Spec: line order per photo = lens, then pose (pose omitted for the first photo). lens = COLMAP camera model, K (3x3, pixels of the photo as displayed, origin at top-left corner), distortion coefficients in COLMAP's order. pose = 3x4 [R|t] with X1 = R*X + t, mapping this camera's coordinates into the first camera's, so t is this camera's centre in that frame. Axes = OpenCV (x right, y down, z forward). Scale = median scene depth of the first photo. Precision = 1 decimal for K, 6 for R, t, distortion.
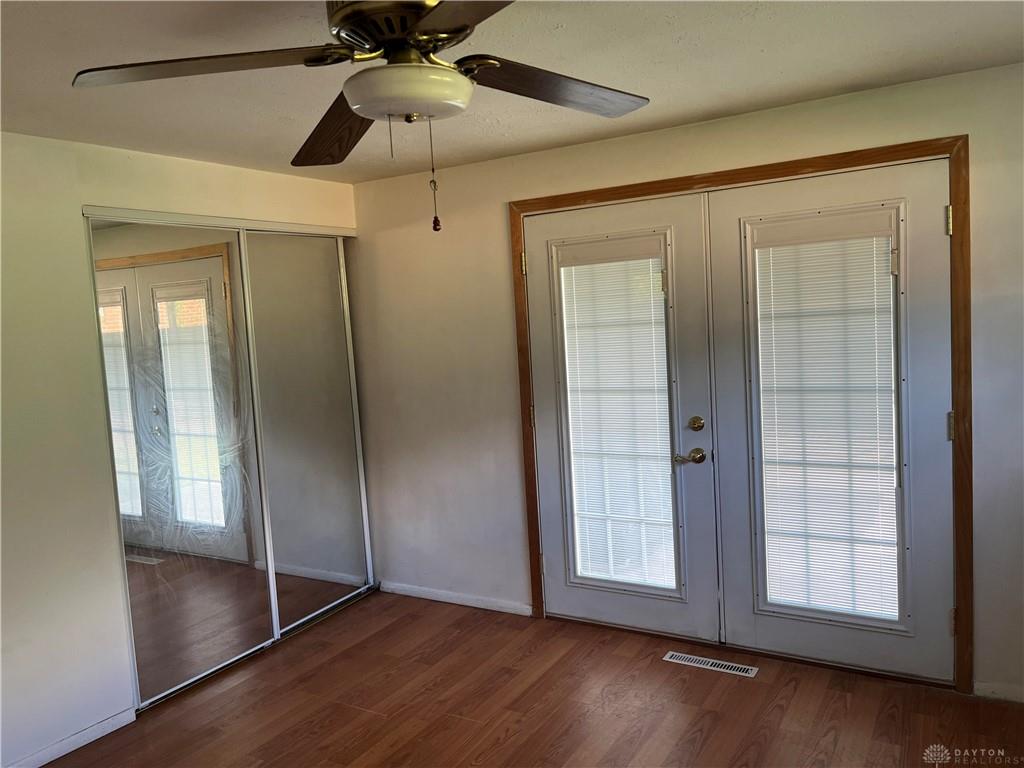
lens RADIAL K [[779.5, 0, 507.1], [0, 779.5, 384.0], [0, 0, 1]] dist [0.058358, -0.068058]
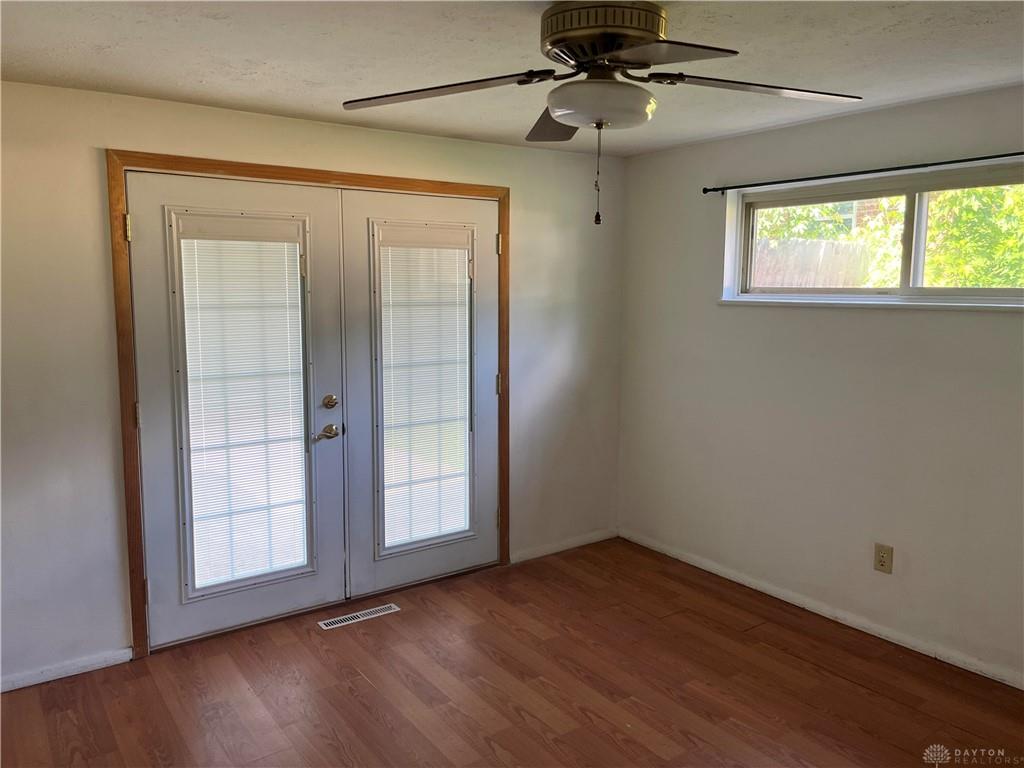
lens RADIAL K [[746.9, 0, 509.6], [0, 746.9, 372.1], [0, 0, 1]] dist [0.002295, -0.002937]
pose [[0.404134, -0.041084, 0.913777, -0.586684], [0.056500, 0.998204, 0.019892, 0.003489], [-0.912953, 0.043589, 0.405729, 0.354395]]
